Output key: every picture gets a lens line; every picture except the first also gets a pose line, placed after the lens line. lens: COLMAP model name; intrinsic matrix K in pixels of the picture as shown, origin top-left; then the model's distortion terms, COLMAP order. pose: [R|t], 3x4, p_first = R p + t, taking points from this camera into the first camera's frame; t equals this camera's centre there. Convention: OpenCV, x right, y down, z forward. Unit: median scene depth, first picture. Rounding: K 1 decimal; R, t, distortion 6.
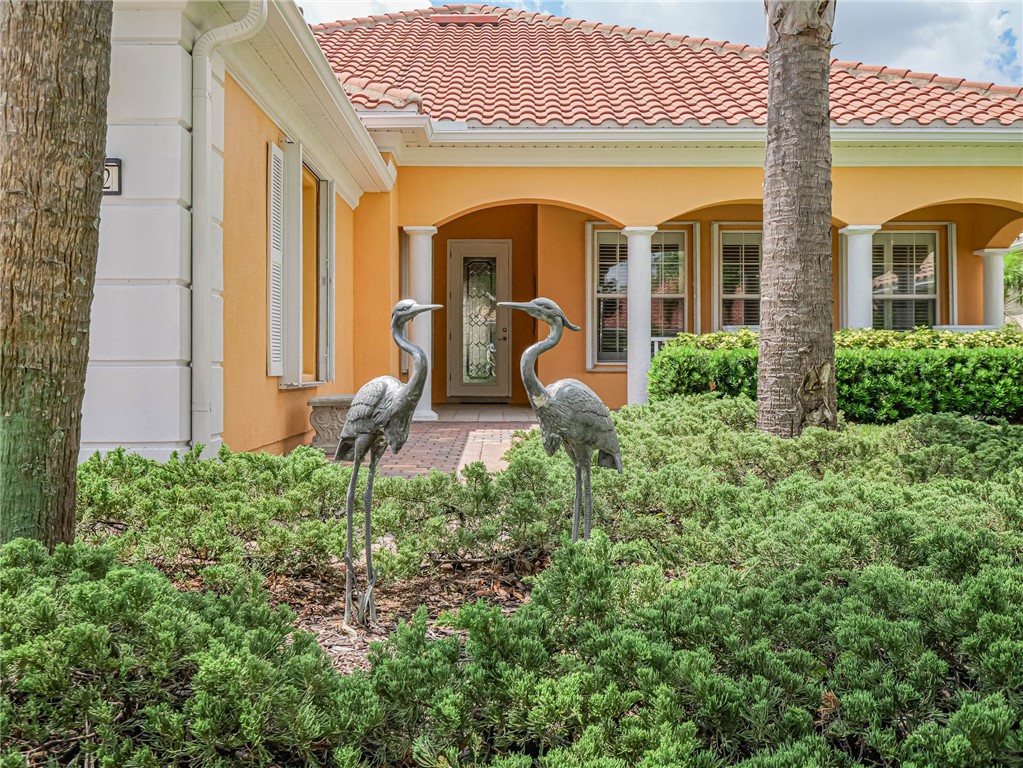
lens RADIAL K [[1070.9, 0, 511.8], [0, 1070.9, 378.8], [0, 0, 1]] dist [0.059690, 0.000000]
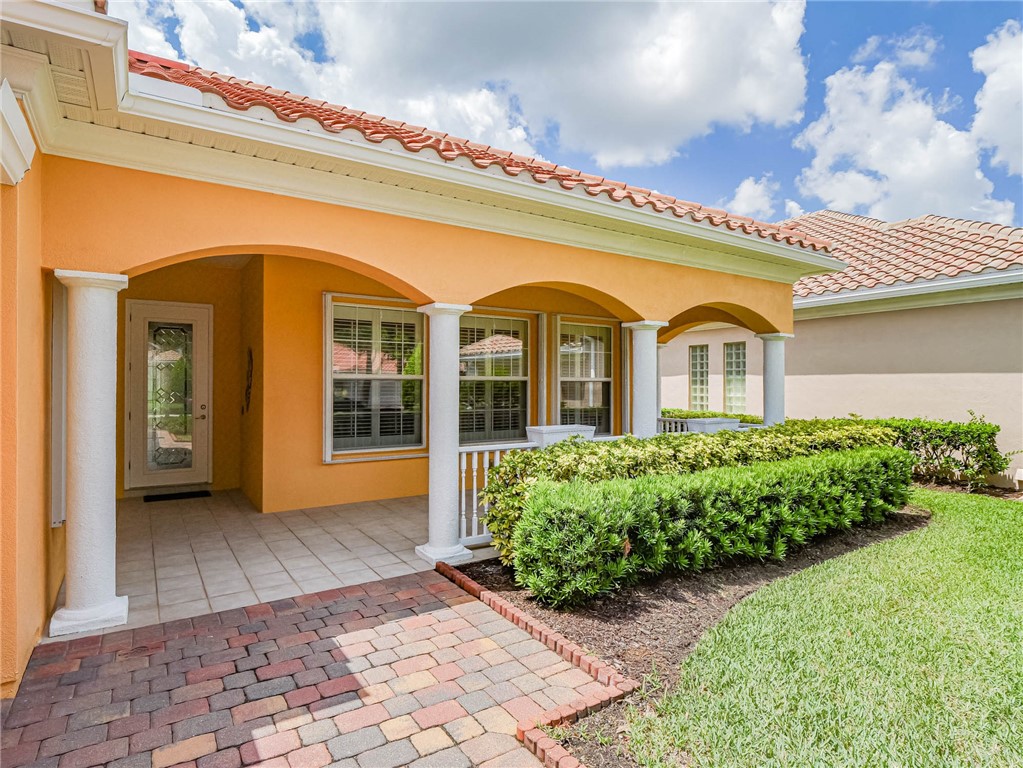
lens RADIAL K [[569.0, 0, 502.7], [0, 569.0, 381.5], [0, 0, 1]] dist [0.002744, -0.001260]
pose [[0.848451, 0.003935, 0.529259, -0.064381], [0.001922, 0.999943, -0.010516, -0.086306], [-0.529271, 0.009939, 0.848395, 0.669811]]
